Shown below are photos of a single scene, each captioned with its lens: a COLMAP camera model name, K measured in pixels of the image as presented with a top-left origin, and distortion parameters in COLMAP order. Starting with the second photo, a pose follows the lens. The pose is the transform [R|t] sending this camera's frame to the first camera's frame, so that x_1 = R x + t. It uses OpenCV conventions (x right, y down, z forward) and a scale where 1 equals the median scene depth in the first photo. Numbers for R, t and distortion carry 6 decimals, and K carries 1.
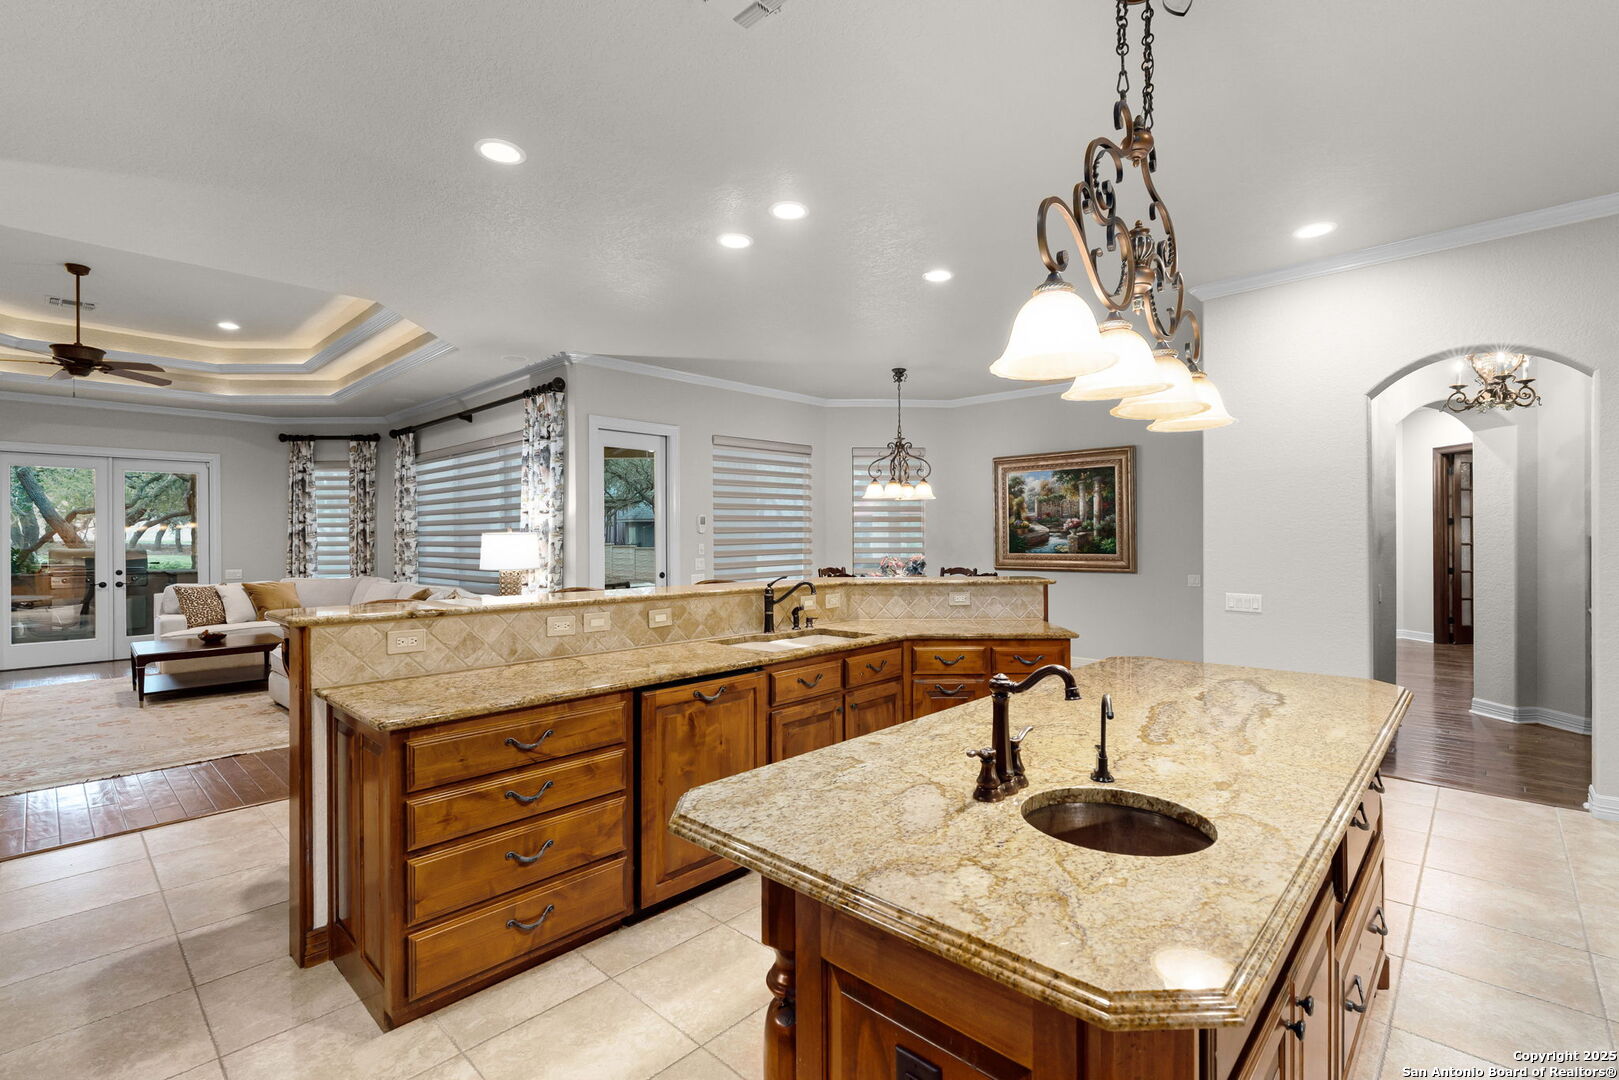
lens RADIAL K [[721.5, 0, 810.7], [0, 721.5, 539.9], [0, 0, 1]] dist [0.015387, 0.000048]
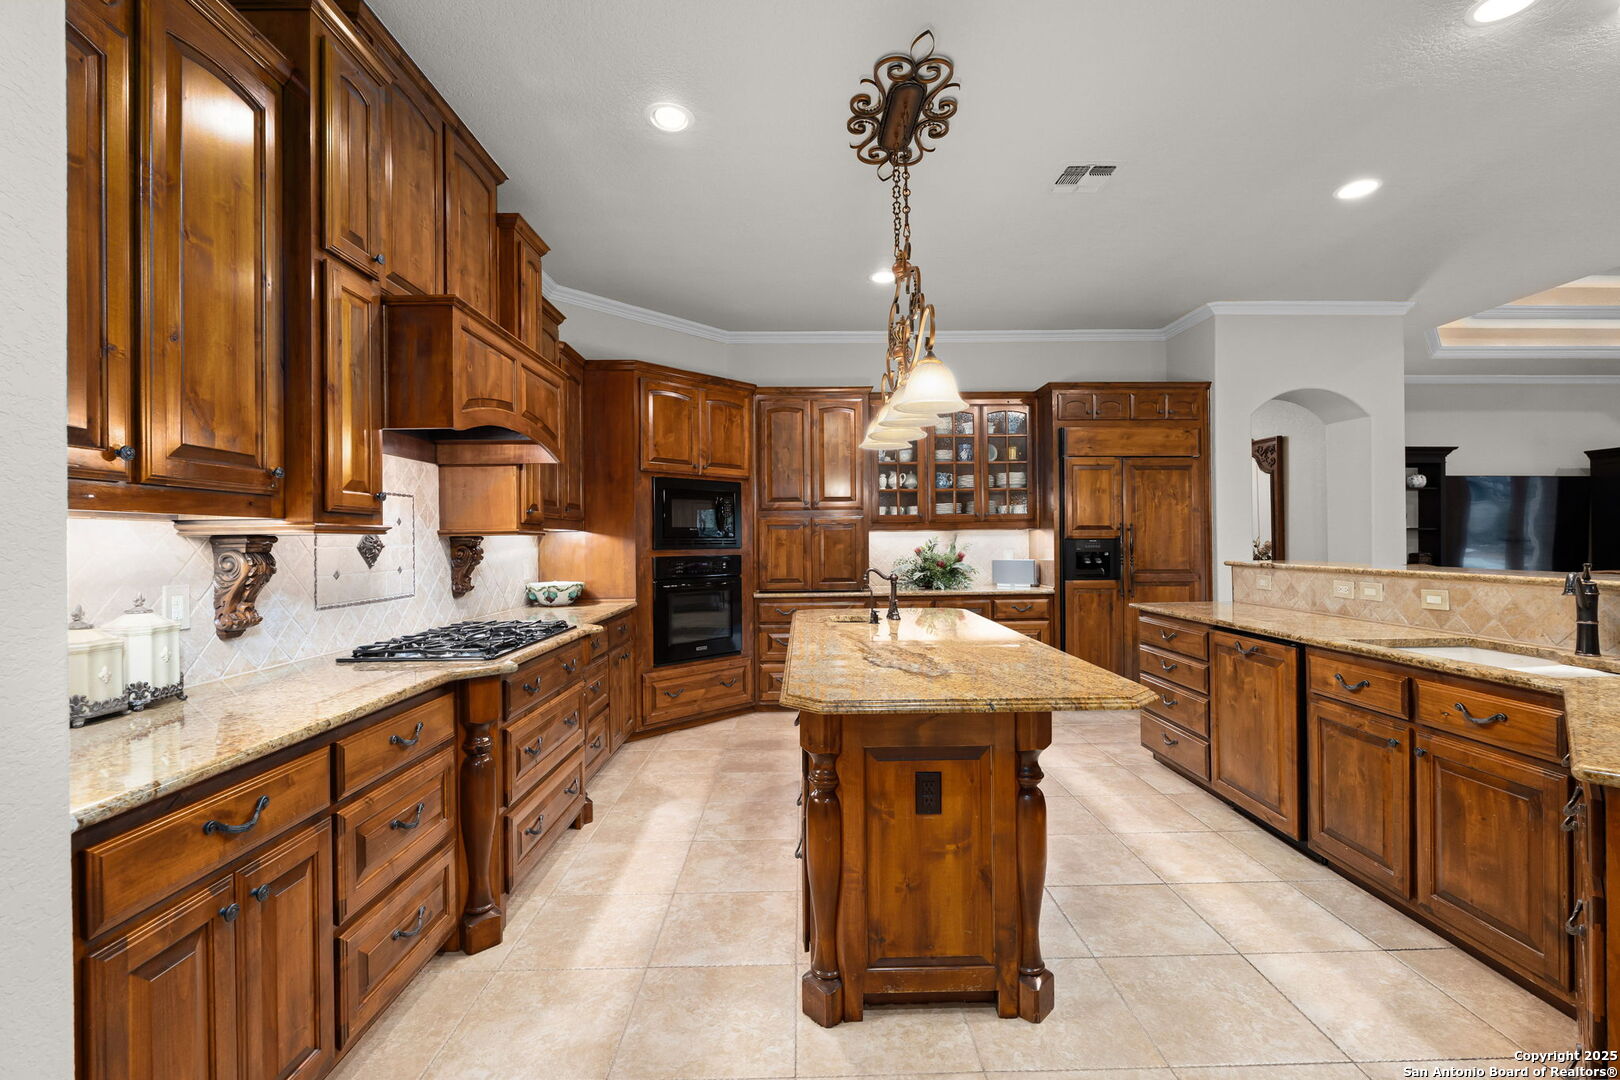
lens RADIAL K [[721.9, 0, 811.1], [0, 721.9, 538.9], [0, 0, 1]] dist [0.015387, 0.000048]
pose [[-0.713454, 0.010732, -0.700620, 1.083381], [0.011683, 0.999926, 0.003421, 0.025587], [0.700605, -0.005745, -0.713526, 1.255055]]
